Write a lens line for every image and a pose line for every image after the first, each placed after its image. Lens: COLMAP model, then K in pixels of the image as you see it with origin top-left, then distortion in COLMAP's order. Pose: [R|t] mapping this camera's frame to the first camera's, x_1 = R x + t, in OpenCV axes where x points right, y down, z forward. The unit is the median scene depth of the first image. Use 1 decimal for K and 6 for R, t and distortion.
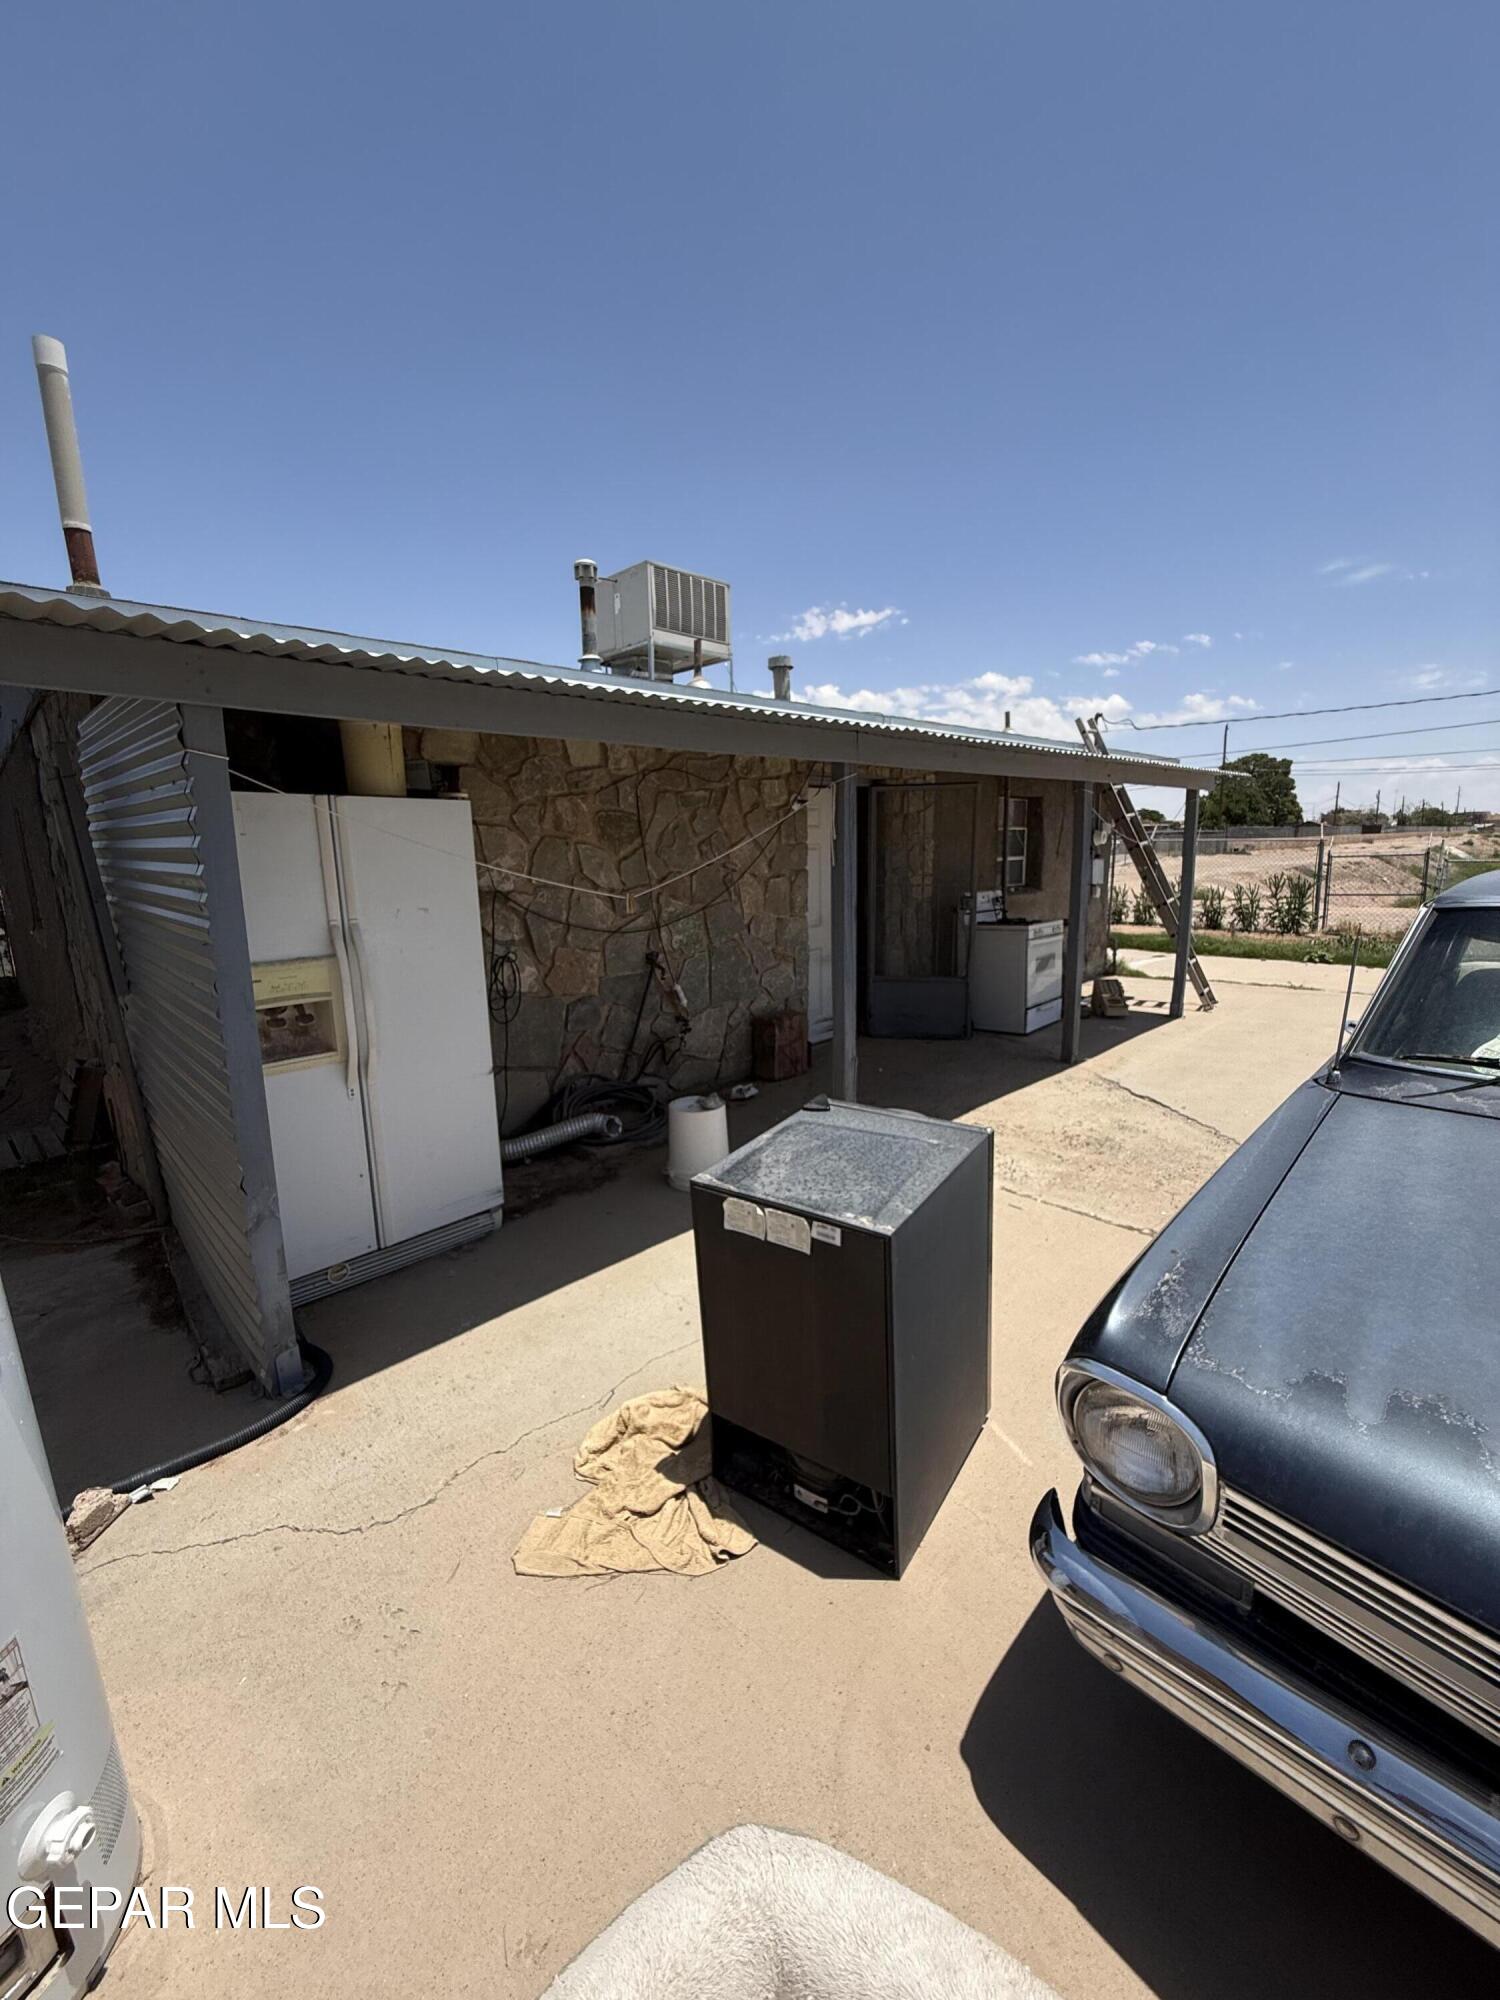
lens RADIAL K [[802.5, 0, 750.0], [0, 802.5, 1000.0], [0, 0, 1]] dist [0.001129, 0.000337]
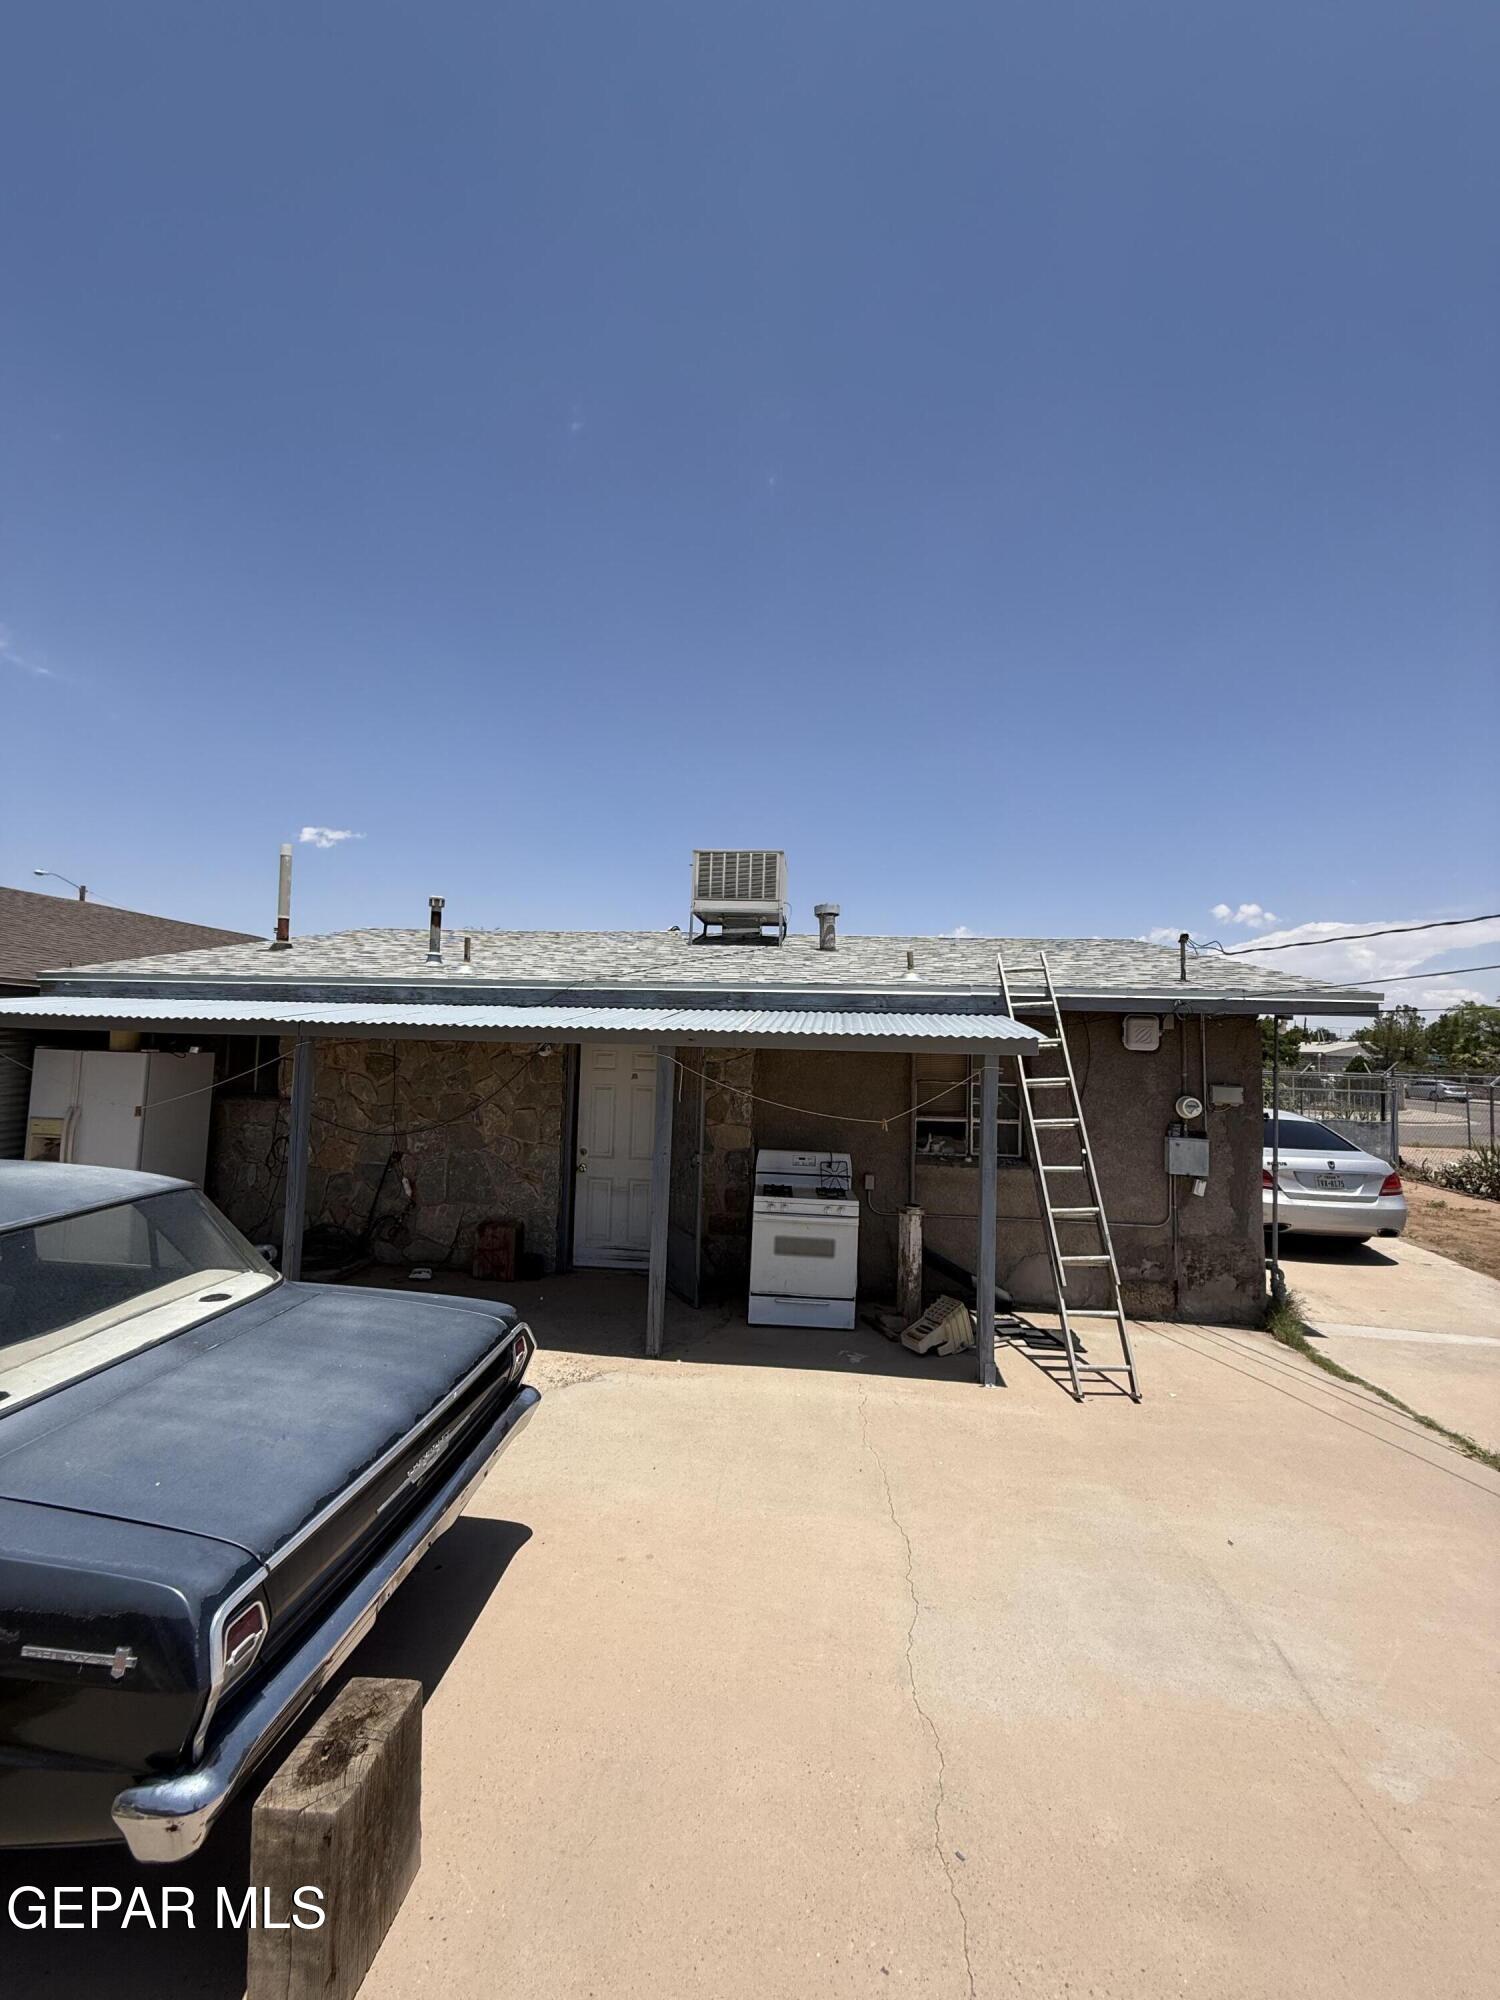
lens RADIAL K [[795.9, 0, 748.6], [0, 795.9, 1000.1], [0, 0, 1]] dist [-0.002378, 0.000330]
pose [[0.637004, 0.003610, -0.770852, 1.348706], [-0.187205, 0.970777, -0.150153, -0.223780], [0.747784, 0.239955, 0.619065, 0.531218]]
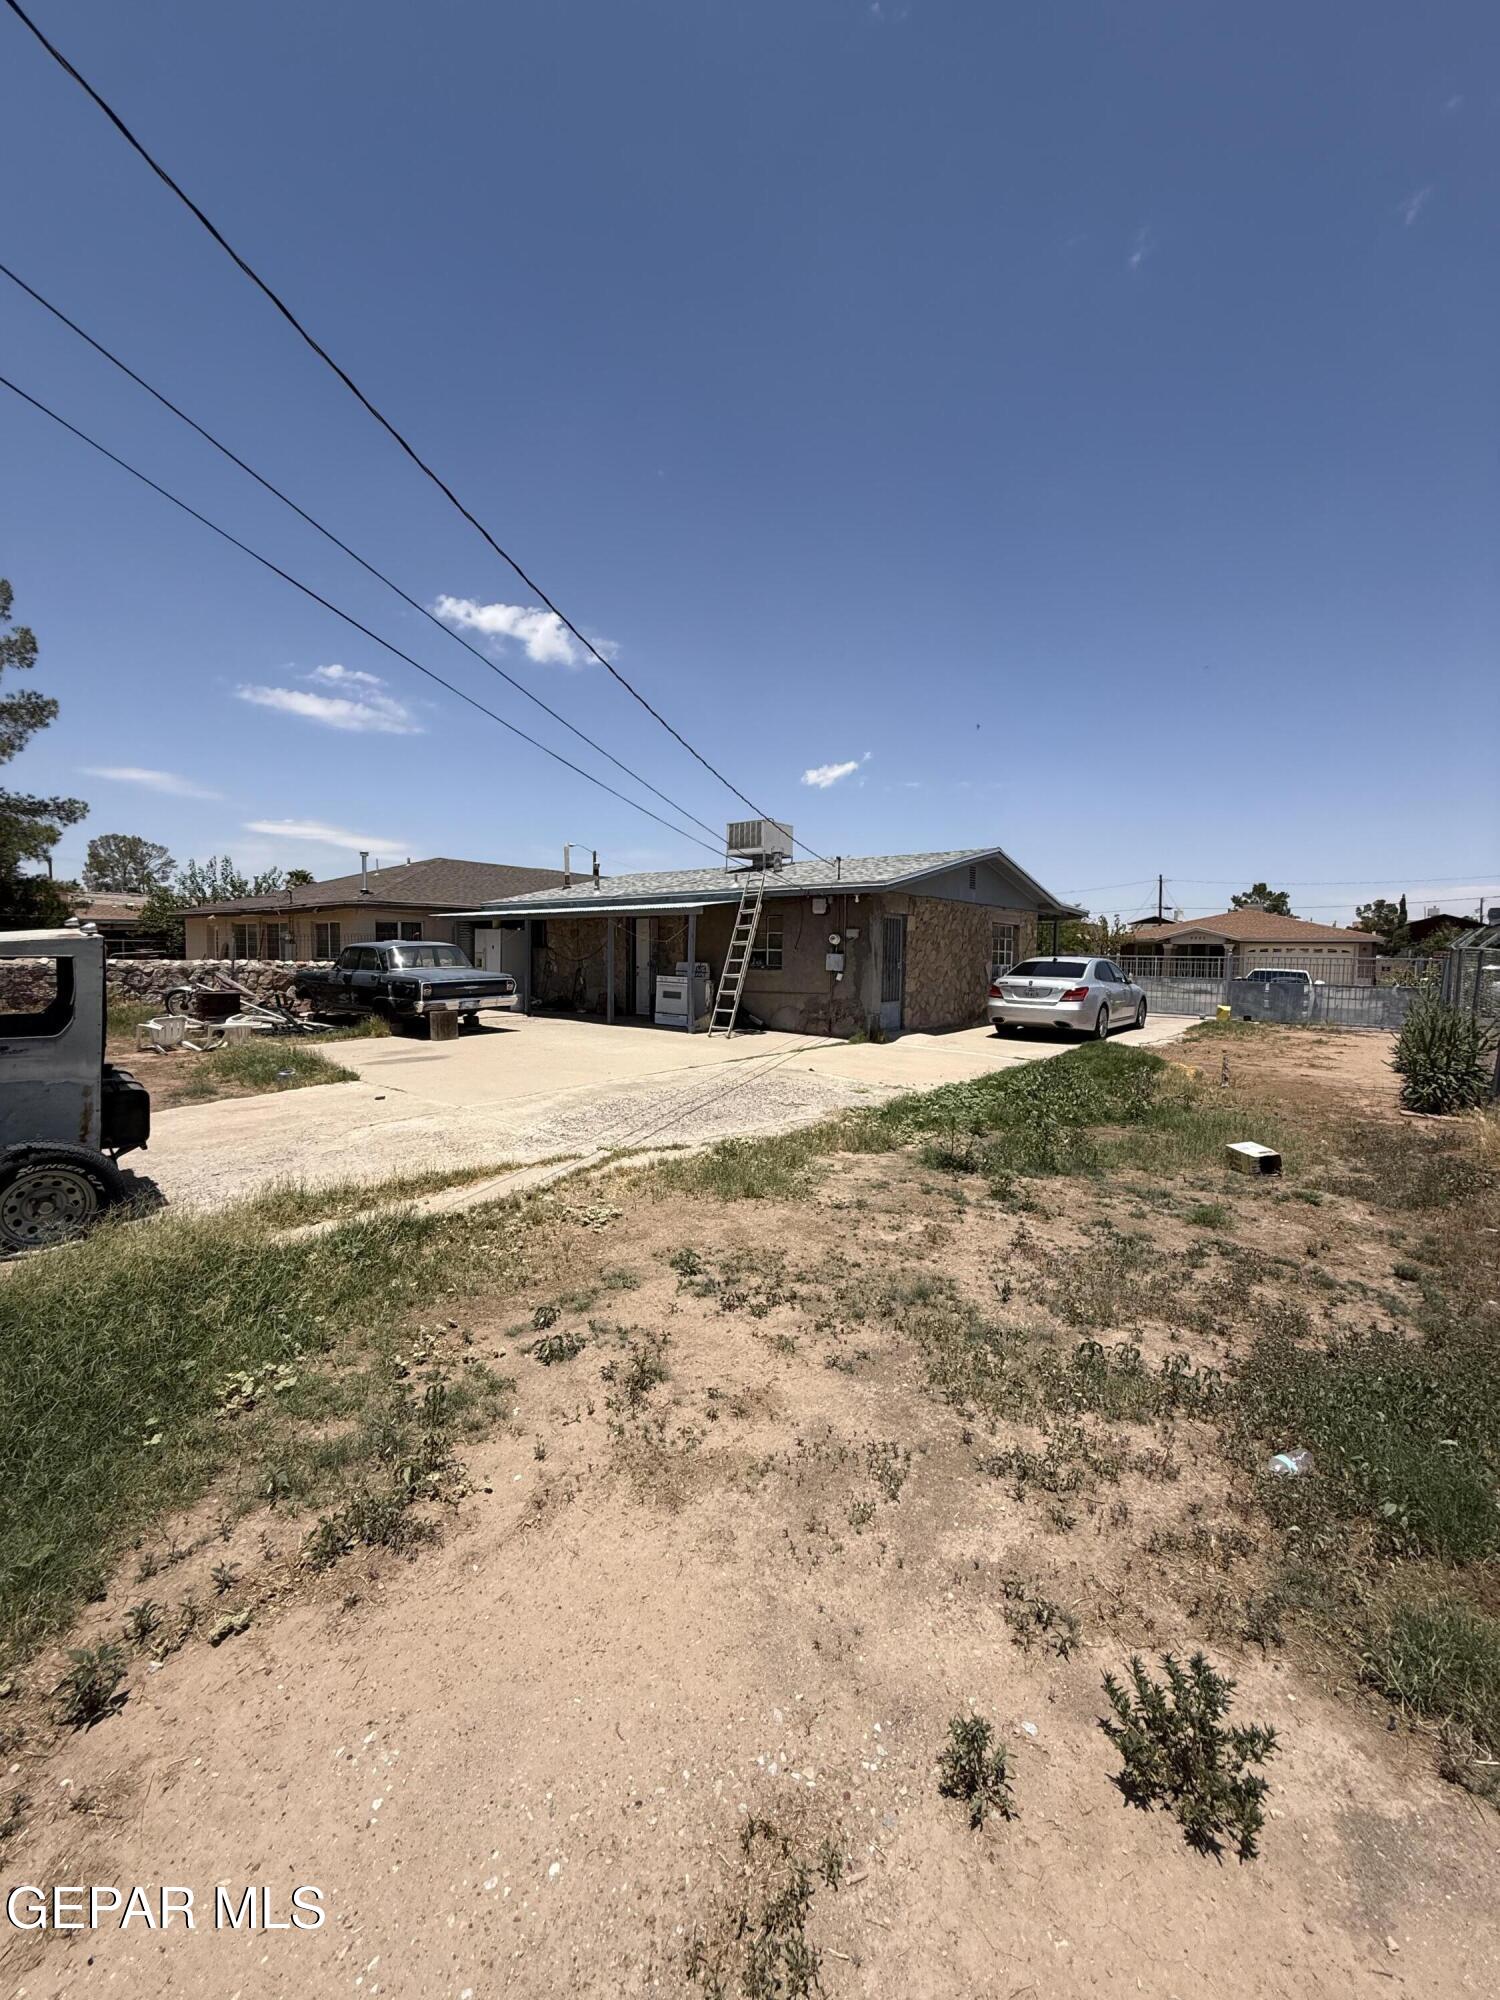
lens RADIAL K [[795.9, 0, 748.6], [0, 795.9, 1000.1], [0, 0, 1]] dist [-0.002378, 0.000330]
pose [[0.123096, 0.089600, -0.988342, 3.461369], [-0.199619, 0.977796, 0.063782, -0.290819], [0.972111, 0.189440, 0.138248, 1.256787]]
